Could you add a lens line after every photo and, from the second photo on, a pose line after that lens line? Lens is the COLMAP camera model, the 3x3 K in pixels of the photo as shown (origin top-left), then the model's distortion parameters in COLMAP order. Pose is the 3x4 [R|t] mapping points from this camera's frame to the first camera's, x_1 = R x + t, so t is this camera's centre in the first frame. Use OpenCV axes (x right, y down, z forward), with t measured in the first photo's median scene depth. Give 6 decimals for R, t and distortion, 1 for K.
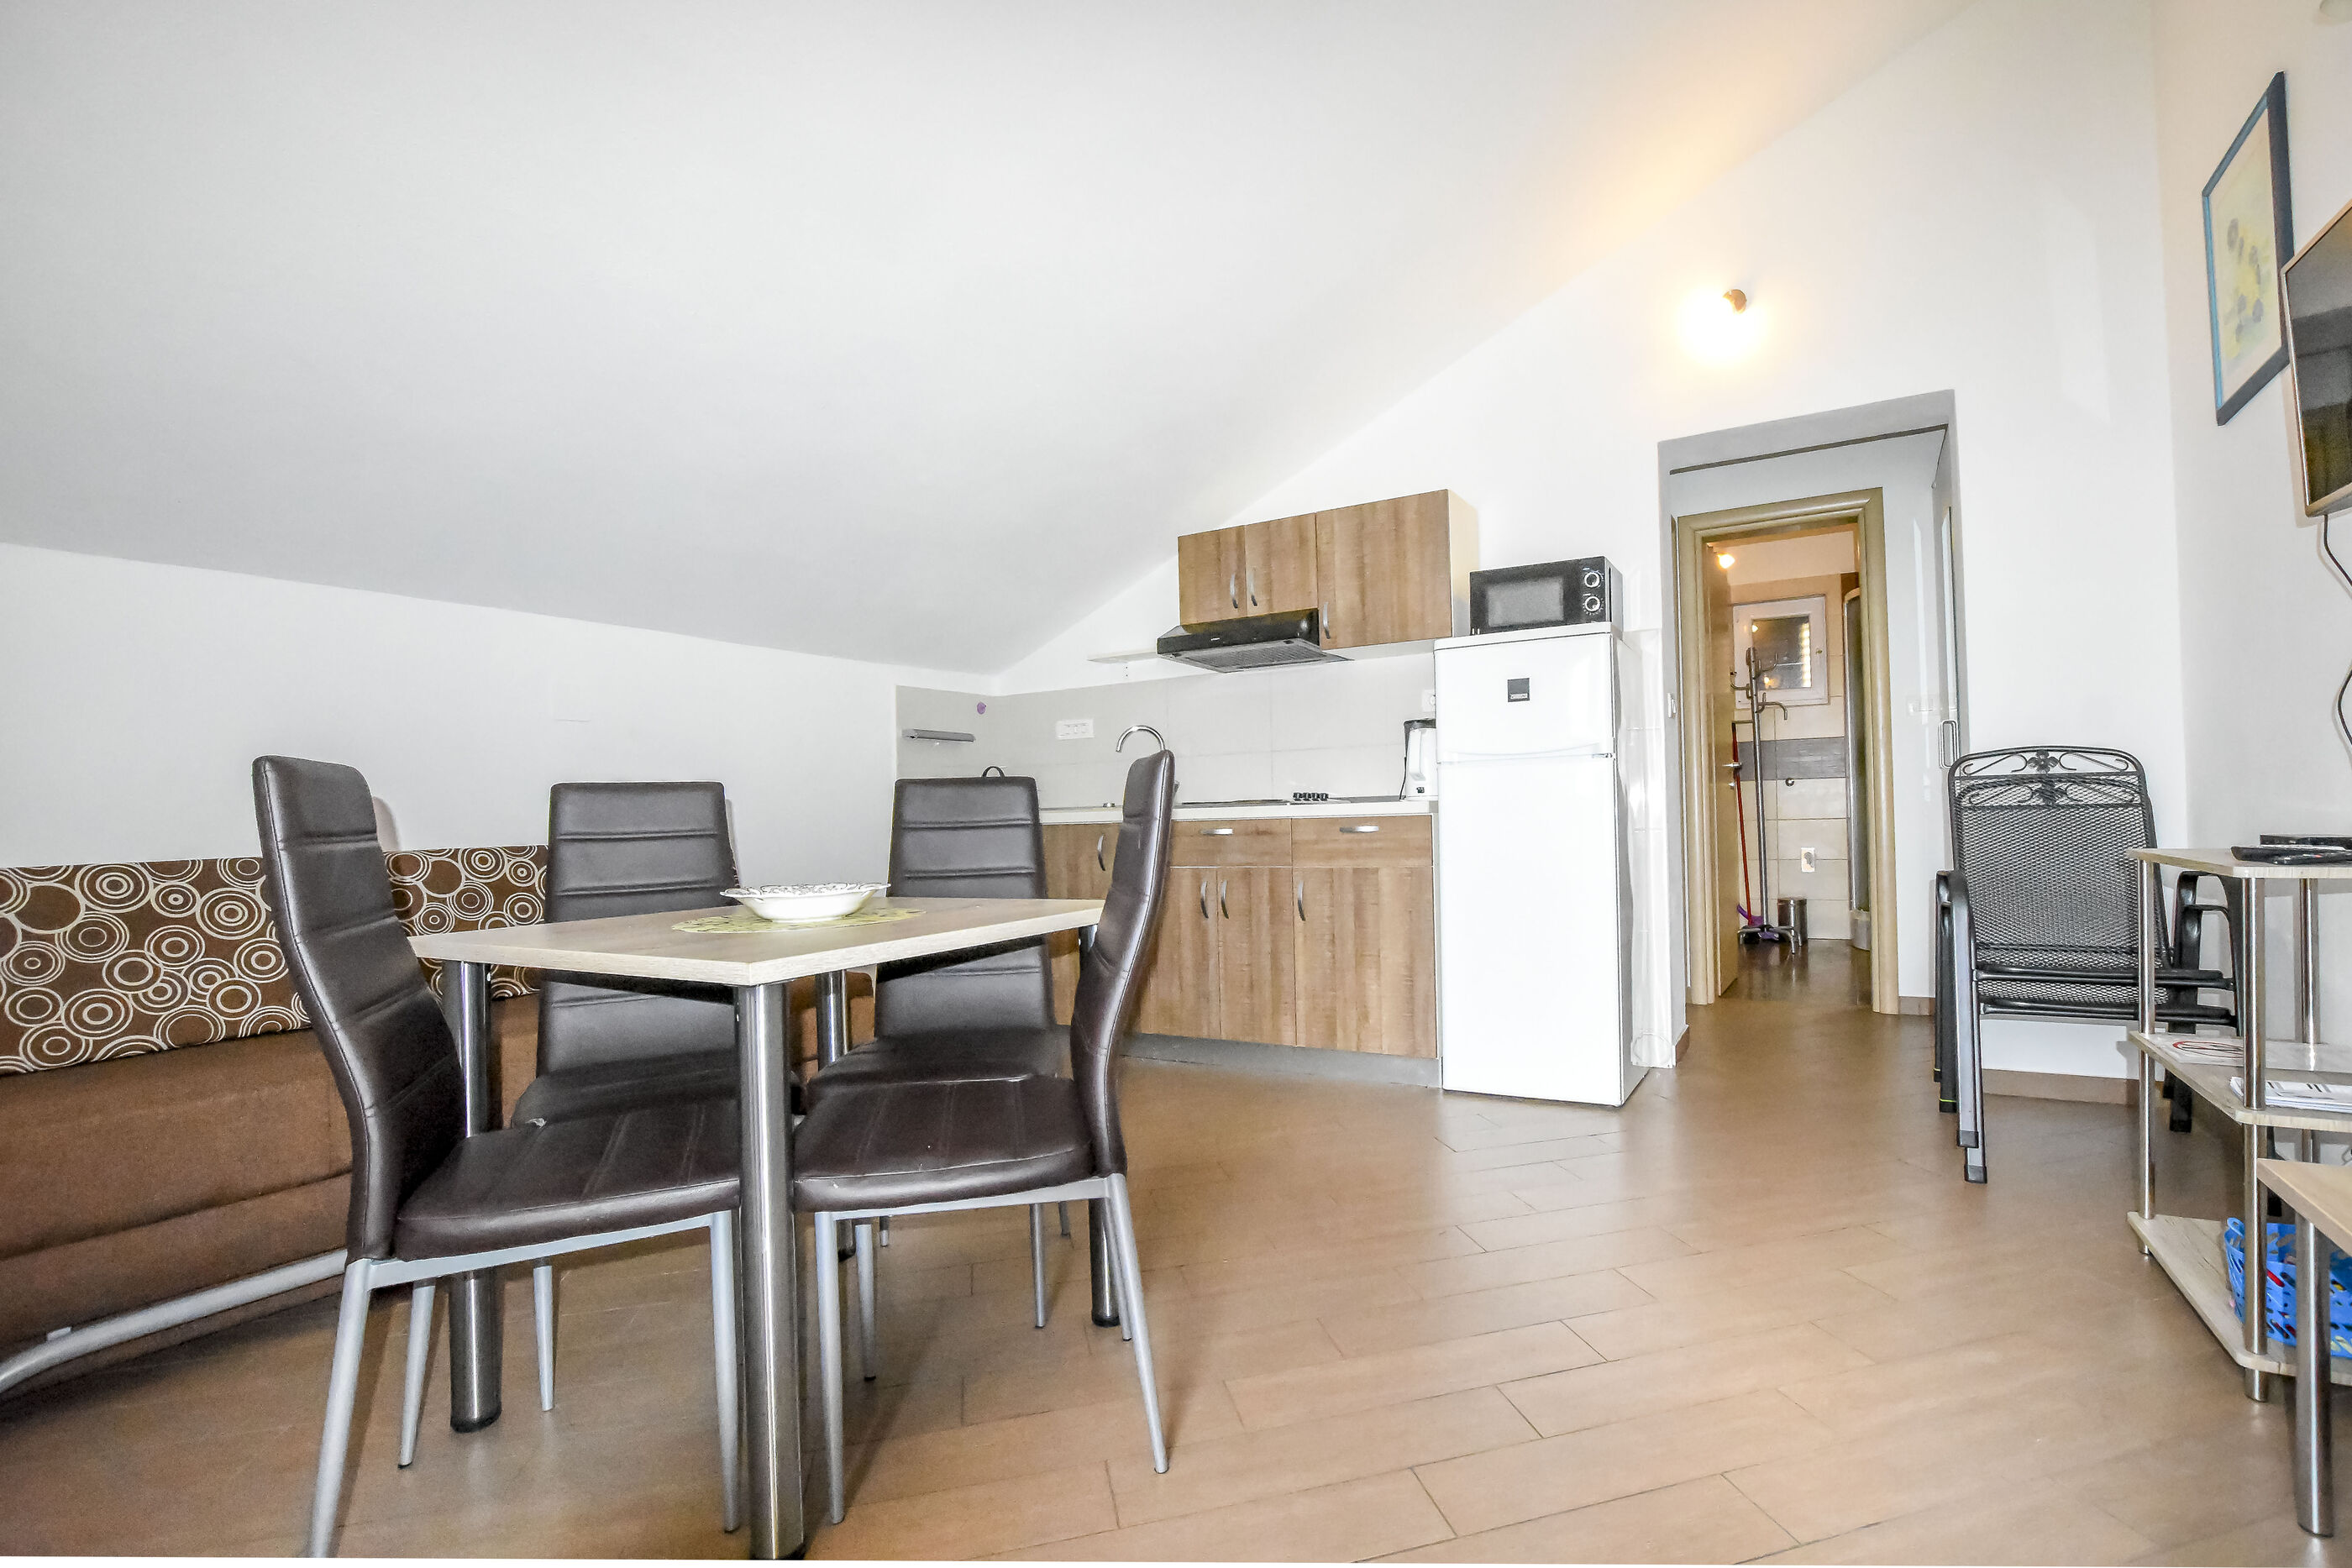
lens RADIAL K [[1044.0, 0, 1176.0], [0, 1044.0, 784.0], [0, 0, 1]] dist [-0.037328, 0.012066]
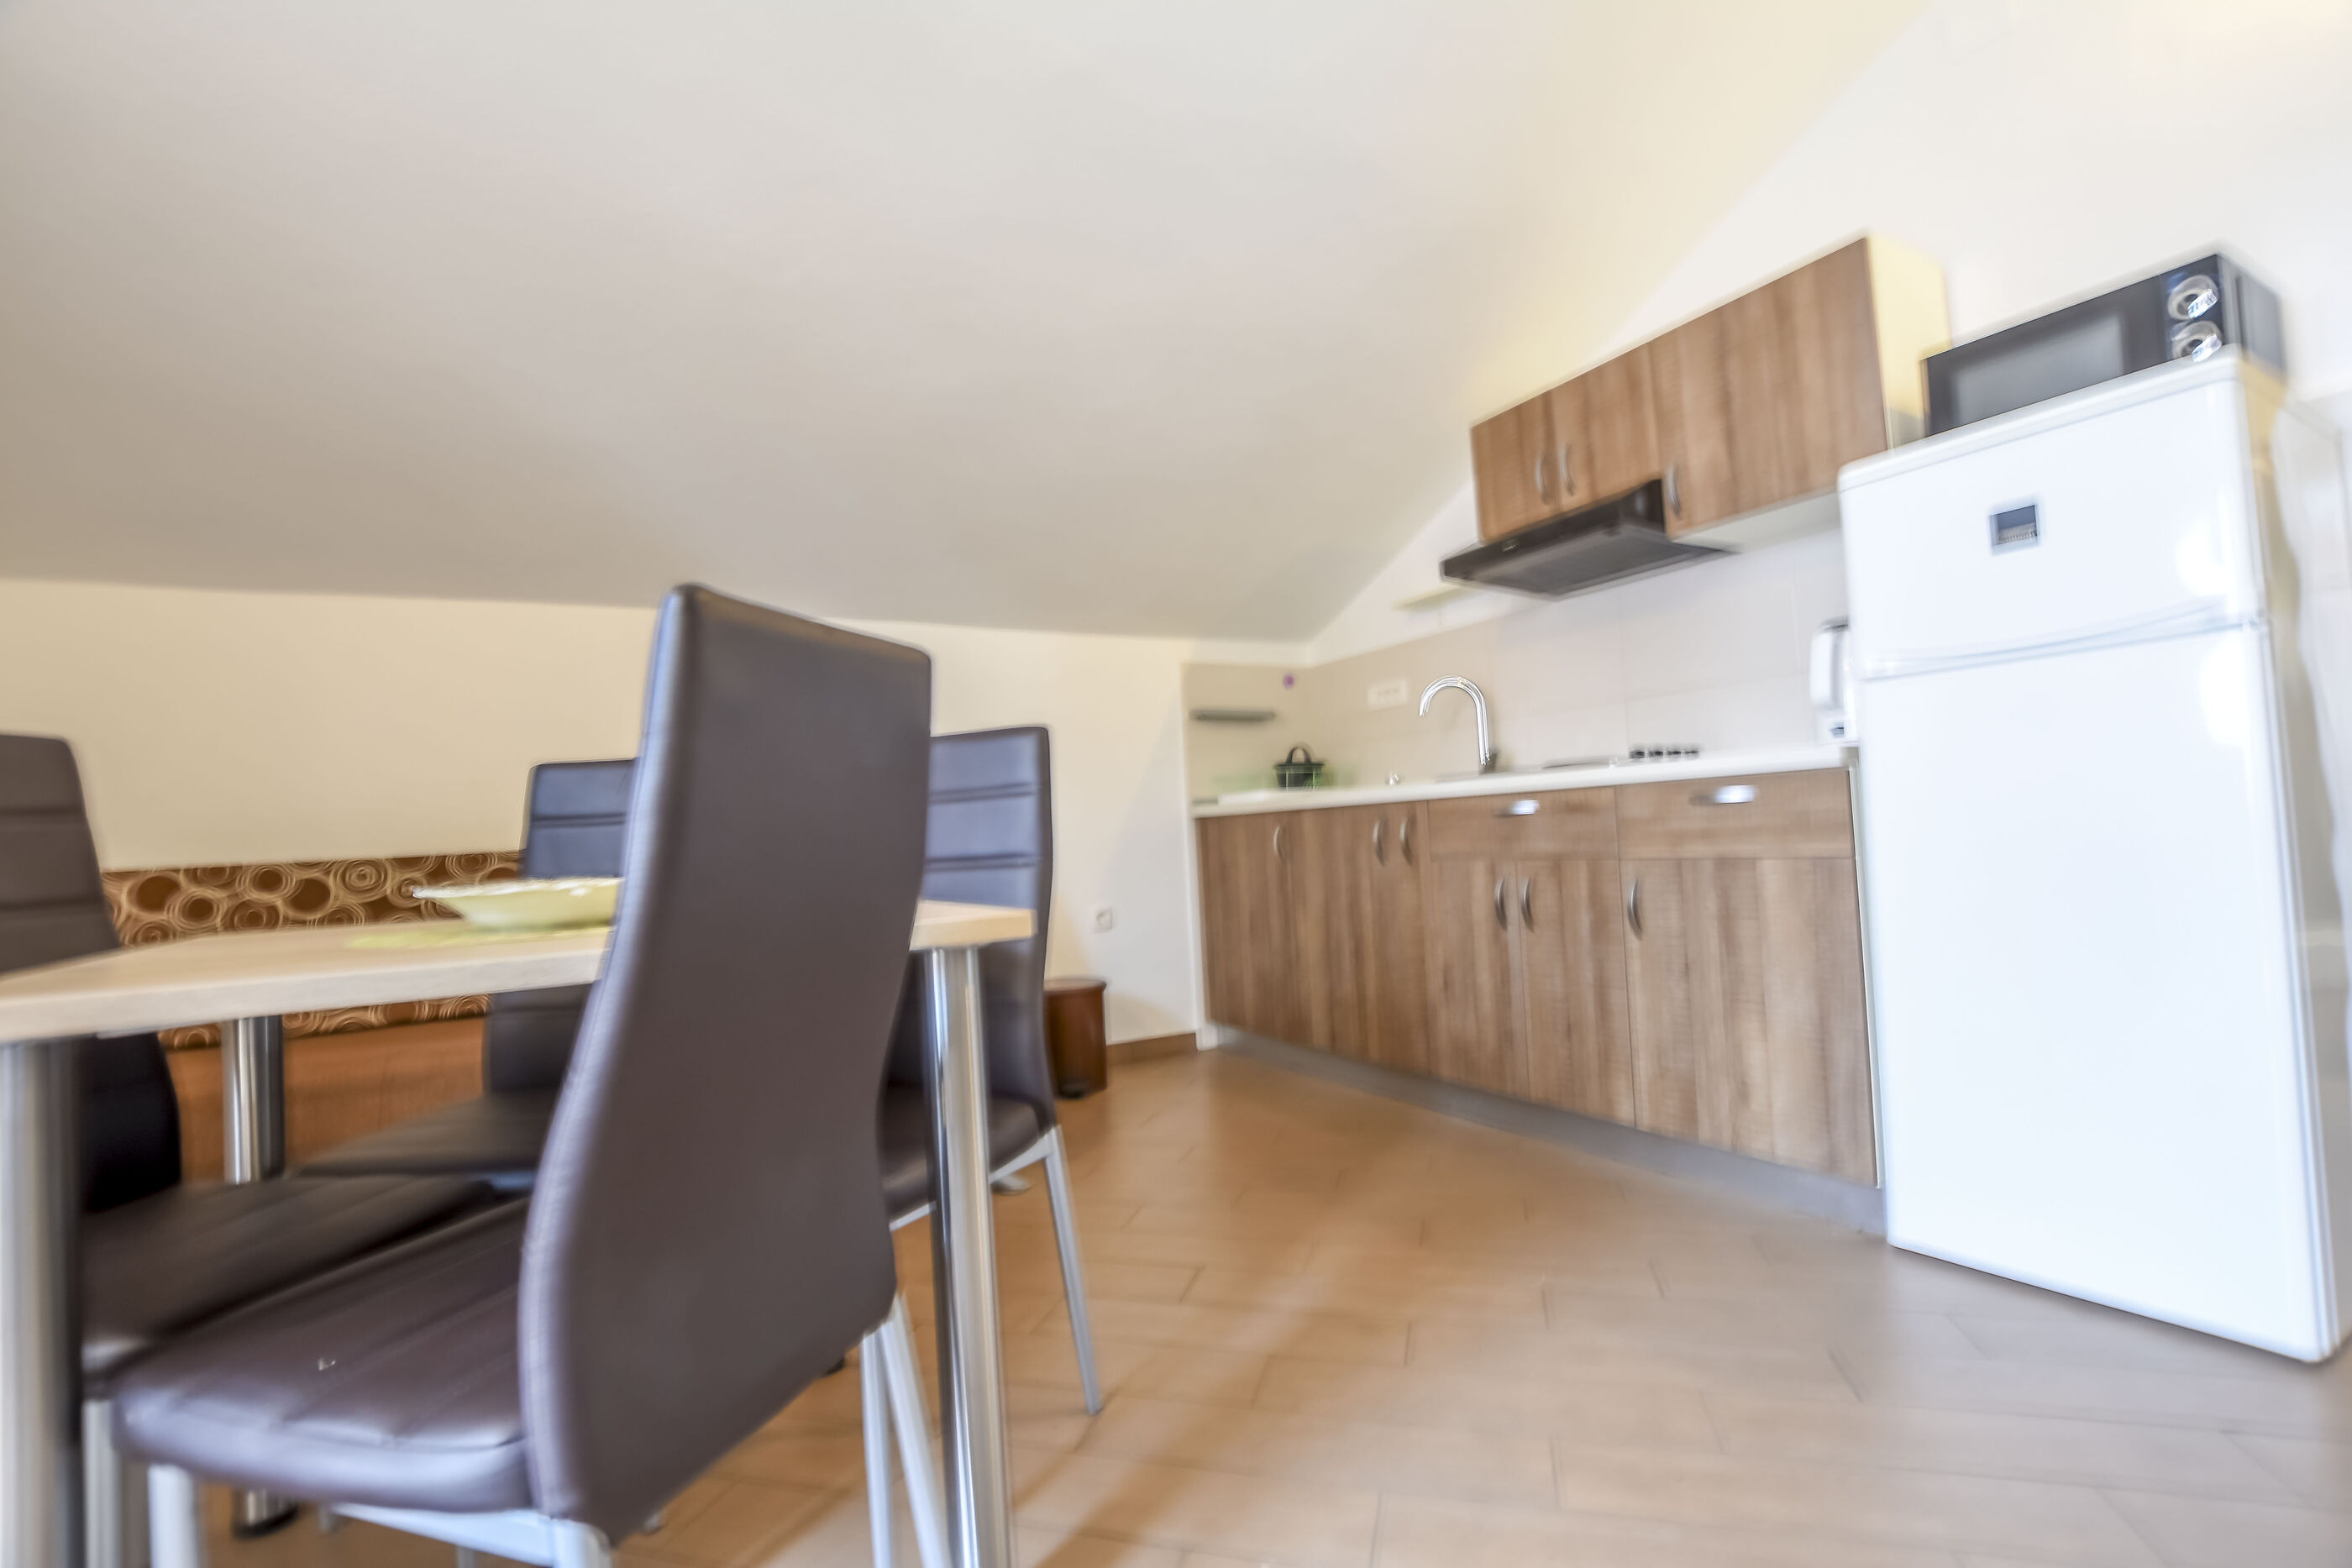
lens RADIAL K [[1000.9, 0, 1106.7], [0, 1000.9, 771.9], [0, 0, 1]] dist [-0.023495, 0.000629]
pose [[0.870006, -0.046219, -0.490870, 0.146230], [0.040507, 0.998931, -0.022263, 0.026696], [0.491374, -0.000515, 0.870948, 0.291442]]
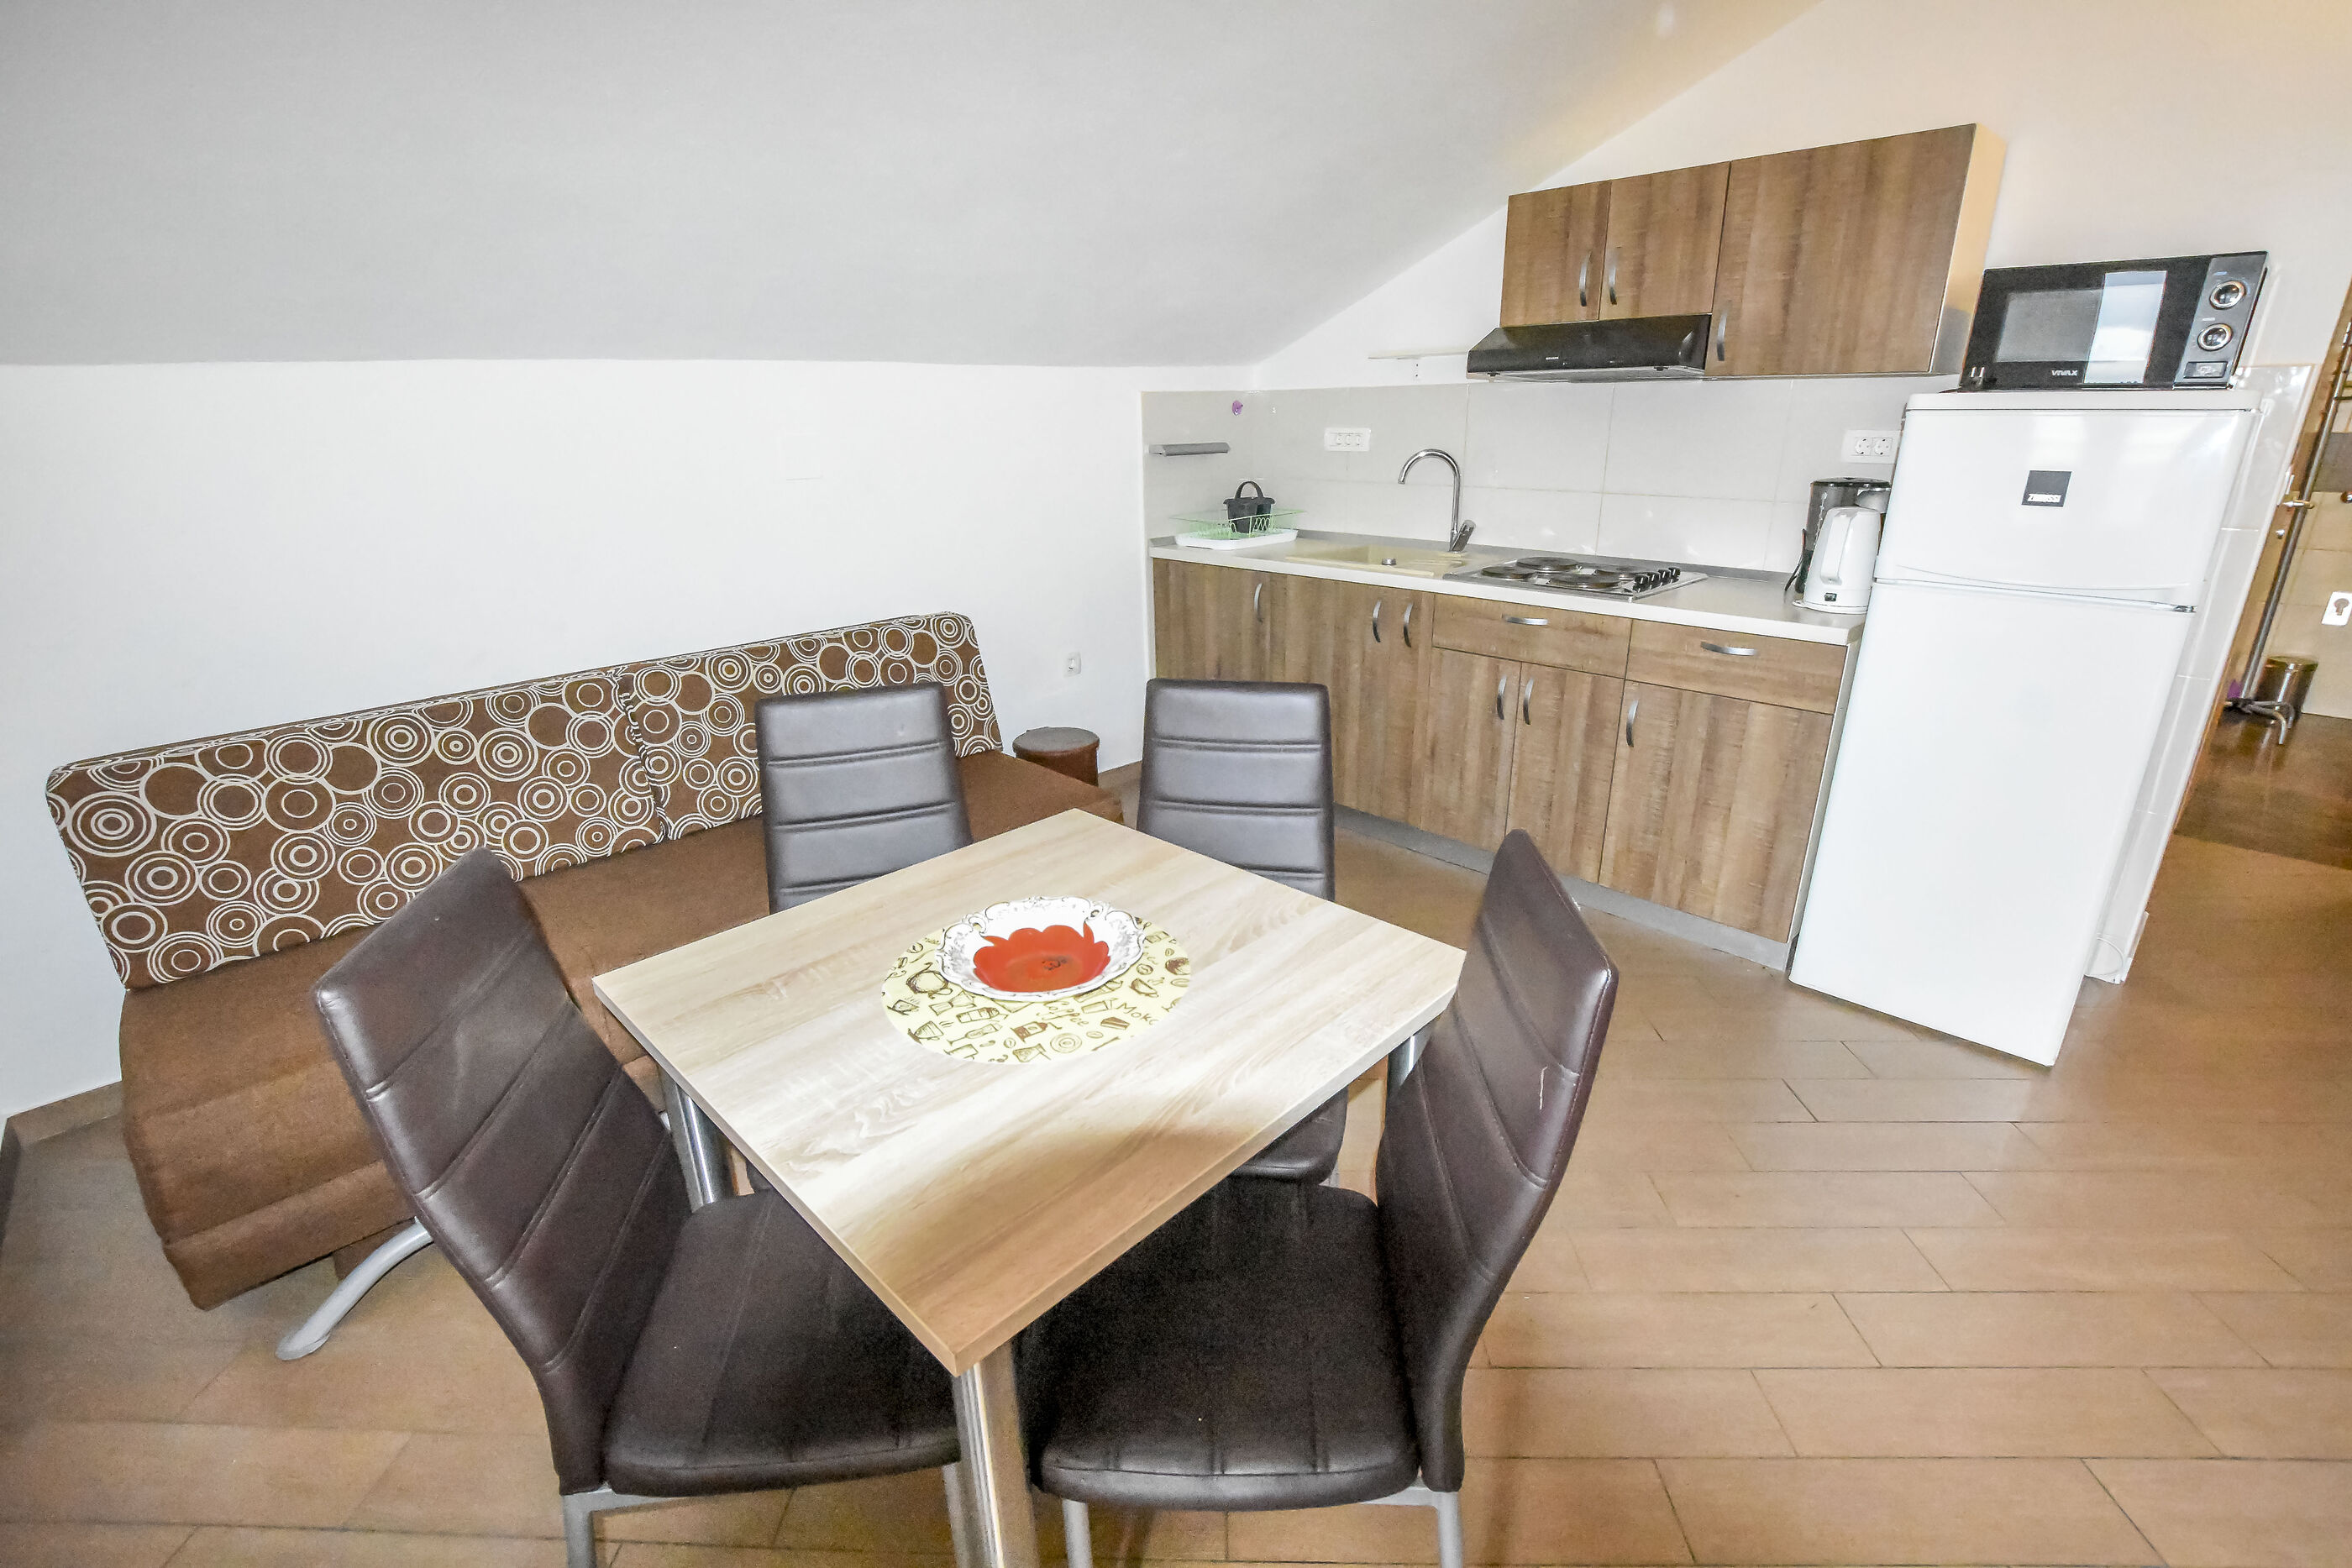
lens RADIAL K [[1006.9, 0, 1128.4], [0, 1006.9, 771.4], [0, 0, 1]] dist [-0.021453, 0.000357]
pose [[0.962599, 0.082065, -0.258201, -0.053411], [0.014688, 0.935812, 0.352192, -0.136345], [0.270531, -0.342812, 0.899607, 0.187285]]
